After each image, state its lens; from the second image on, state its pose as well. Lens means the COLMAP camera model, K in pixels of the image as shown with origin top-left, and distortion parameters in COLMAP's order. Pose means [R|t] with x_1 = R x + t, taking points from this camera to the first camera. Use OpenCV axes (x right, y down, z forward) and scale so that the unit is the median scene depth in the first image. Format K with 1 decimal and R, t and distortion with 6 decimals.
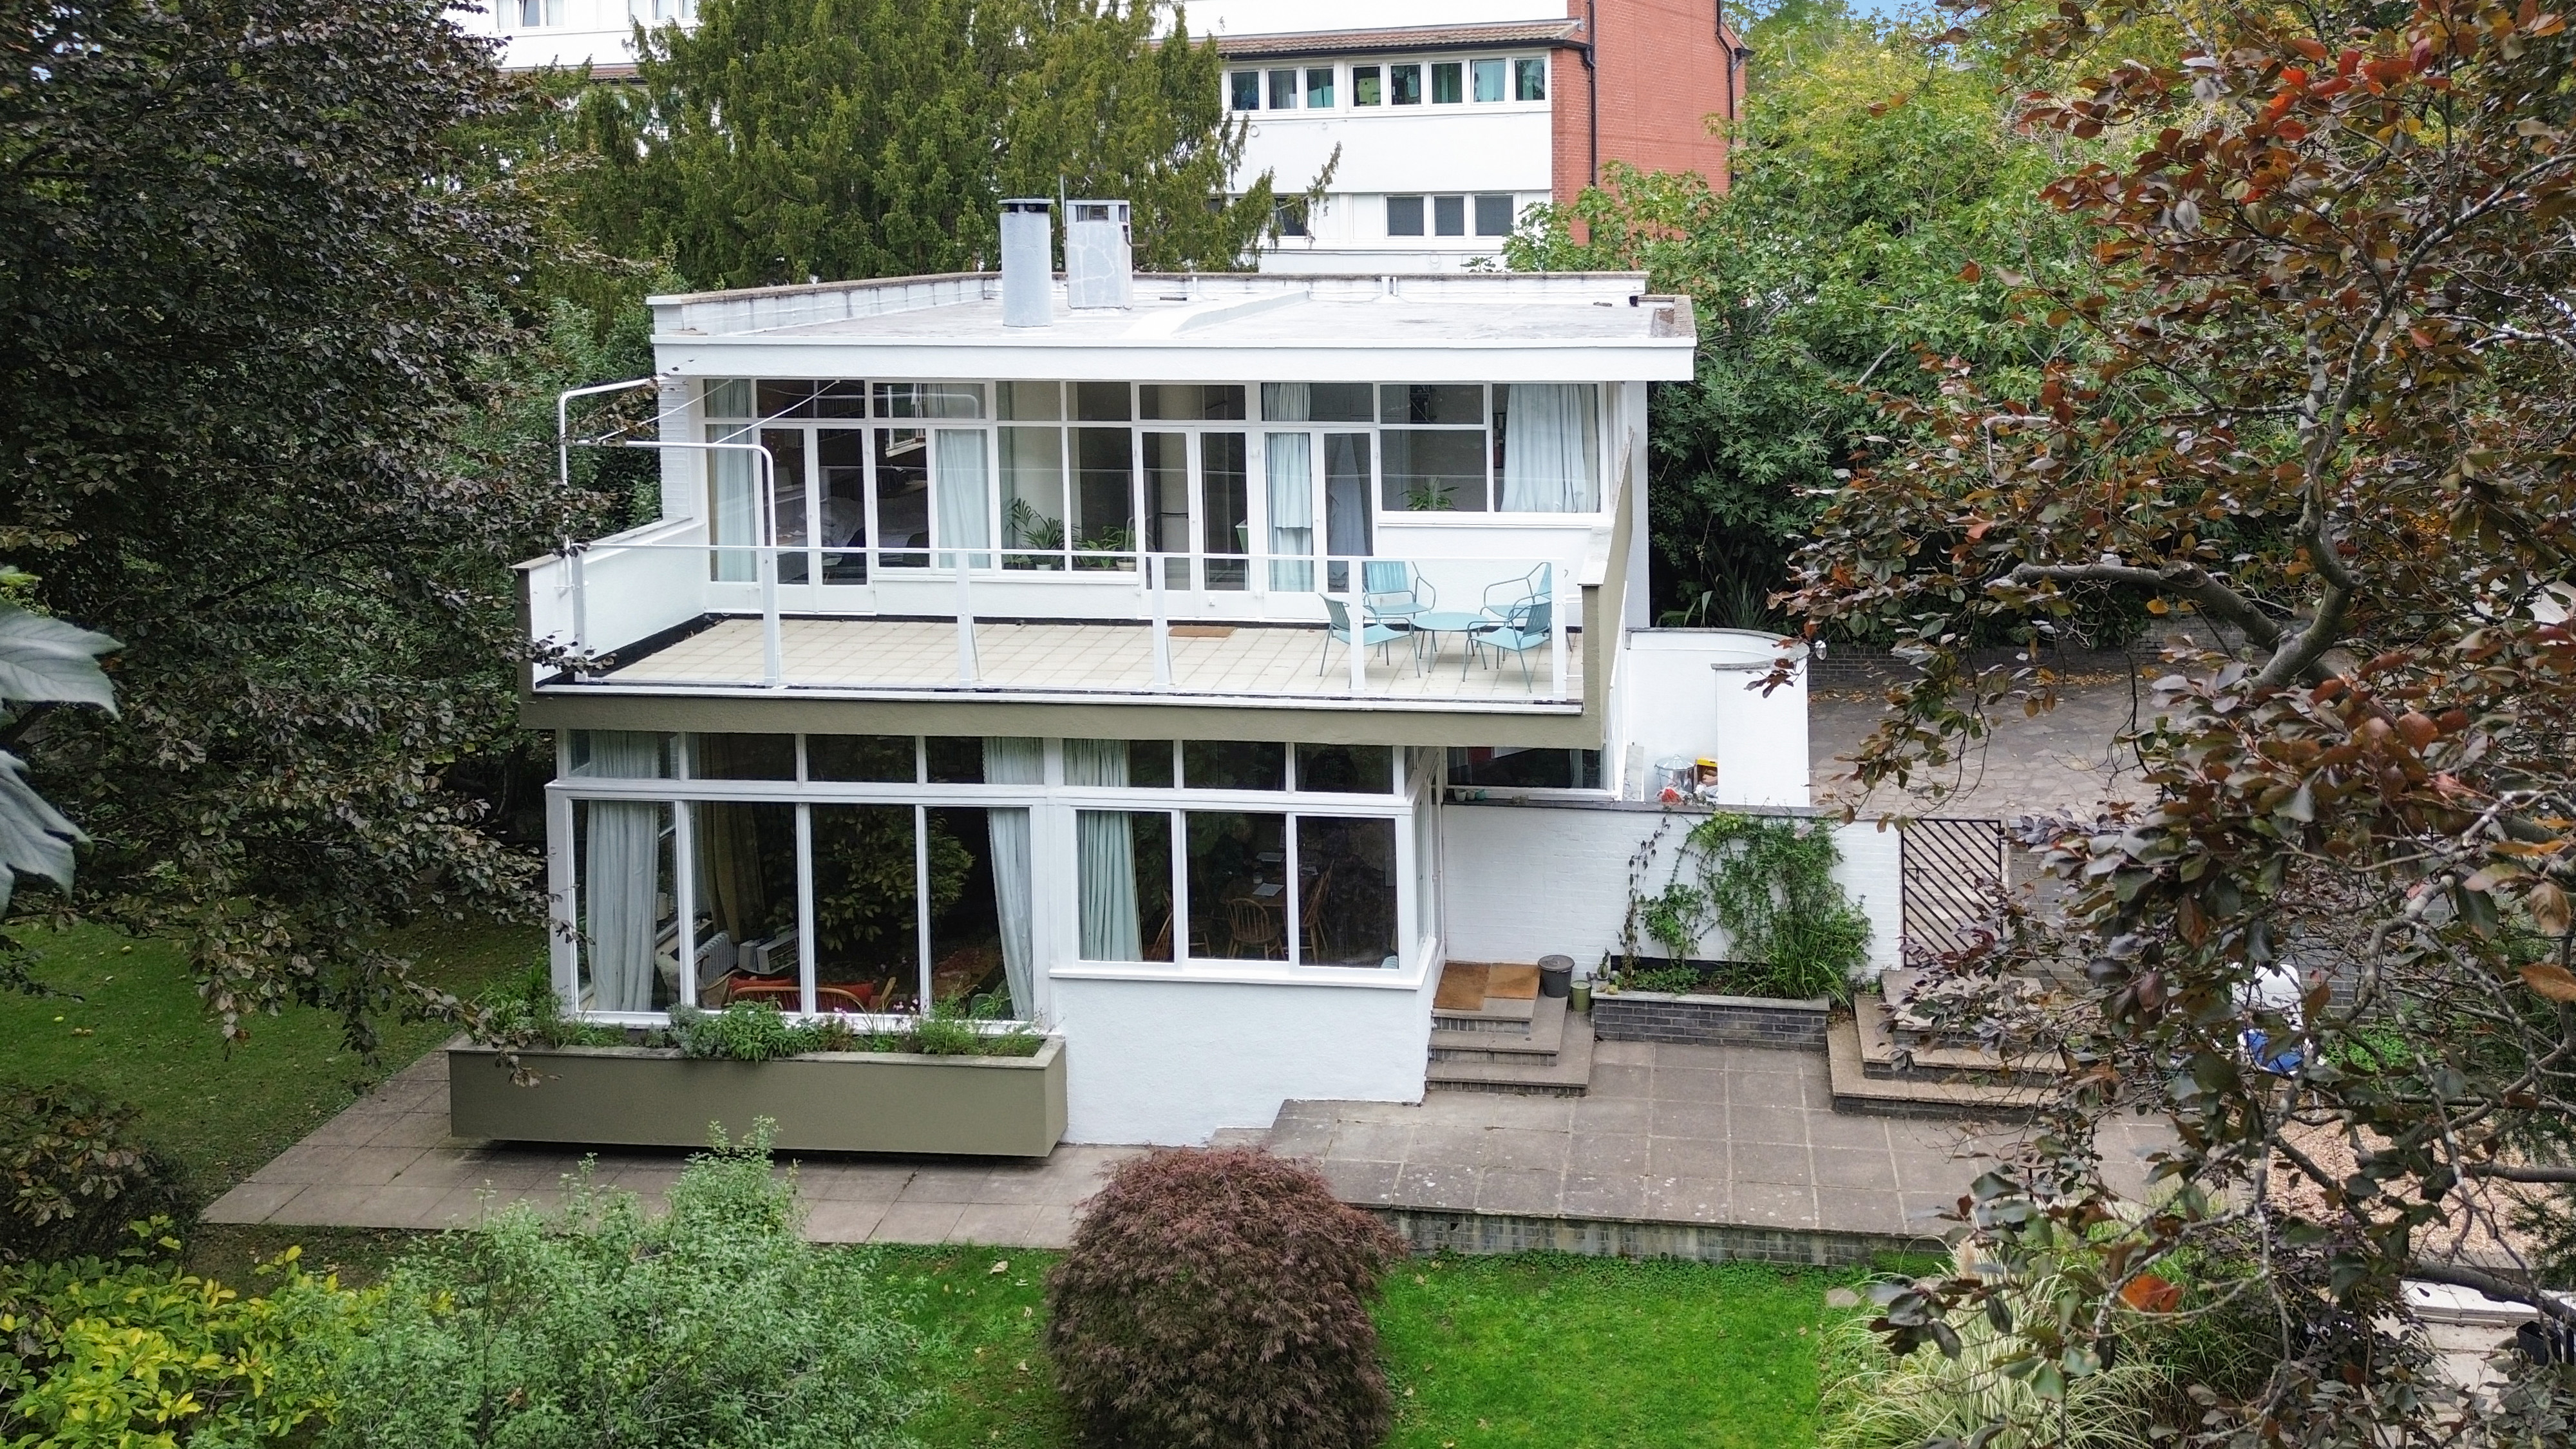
lens RADIAL K [[1780.8, 0, 1271.6], [0, 1780.8, 725.3], [0, 0, 1]] dist [0.089978, -0.083303]
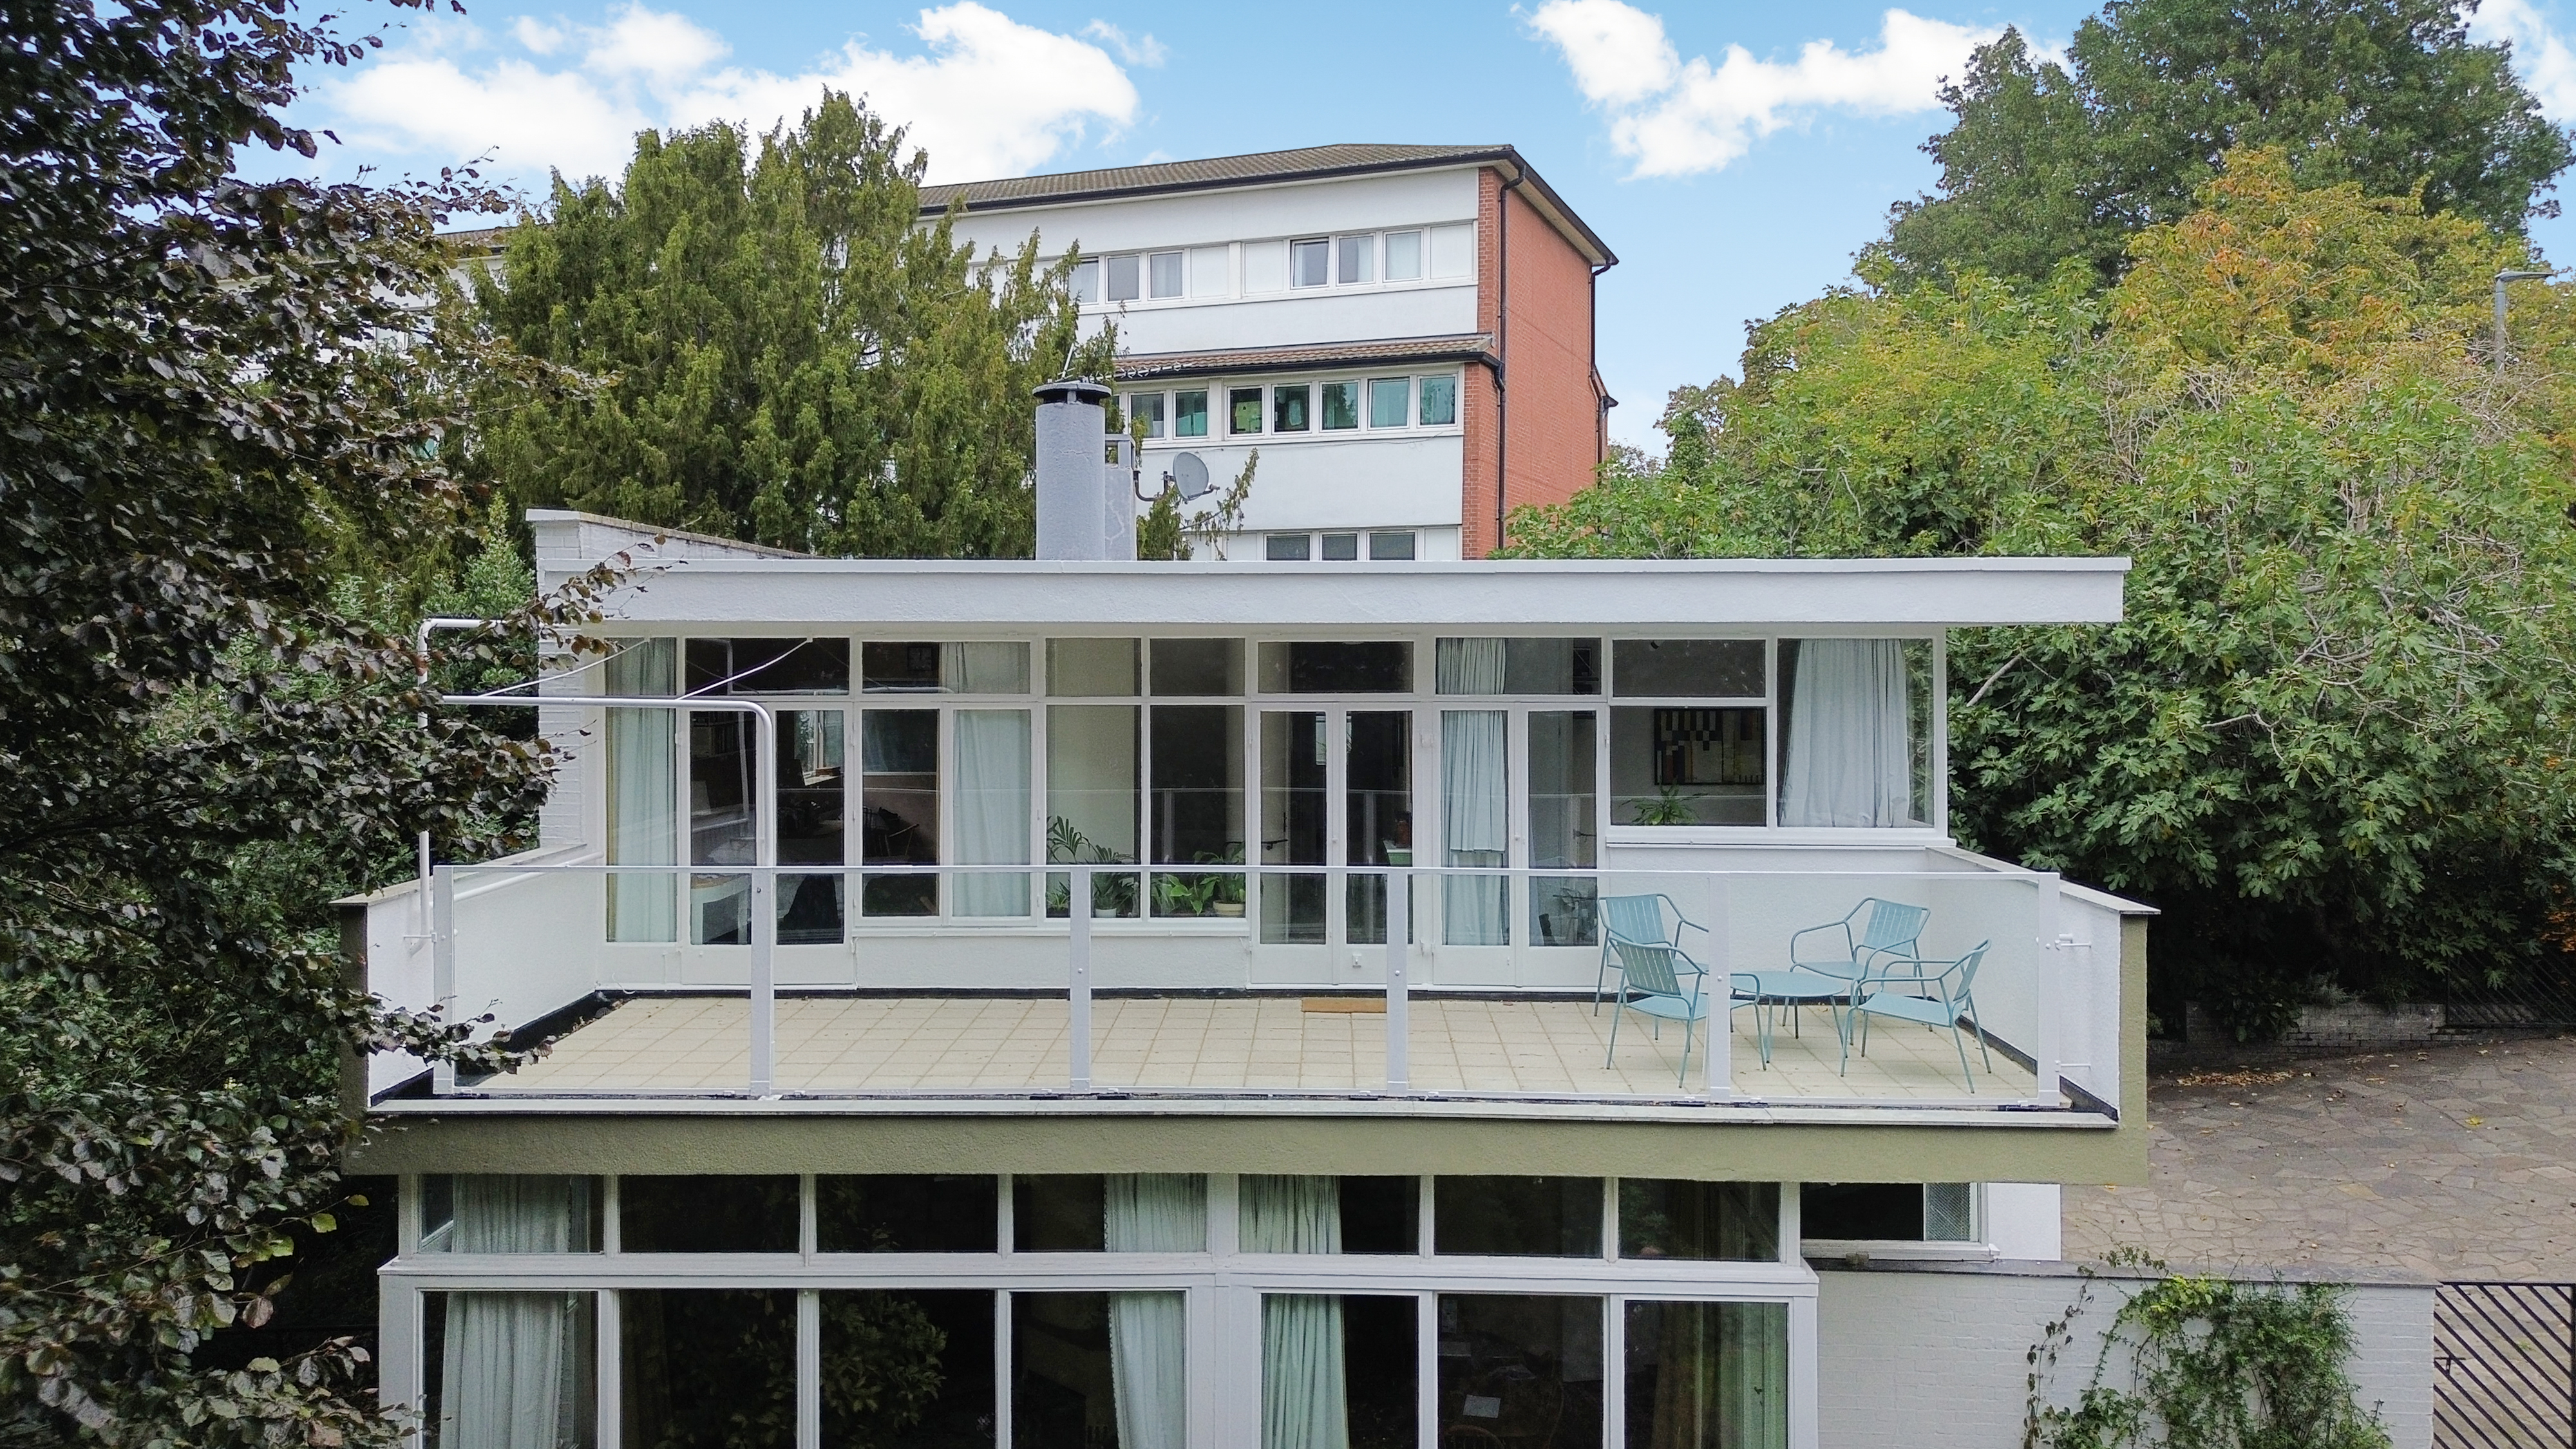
lens RADIAL K [[1928.1, 0, 1132.2], [0, 1928.1, 986.6], [0, 0, 1]] dist [0.132017, -0.170969]
pose [[0.999038, -0.009528, 0.042812, -0.156149], [0.012985, 0.996614, -0.081195, -0.003255], [-0.041894, 0.081673, 0.995778, 0.291367]]
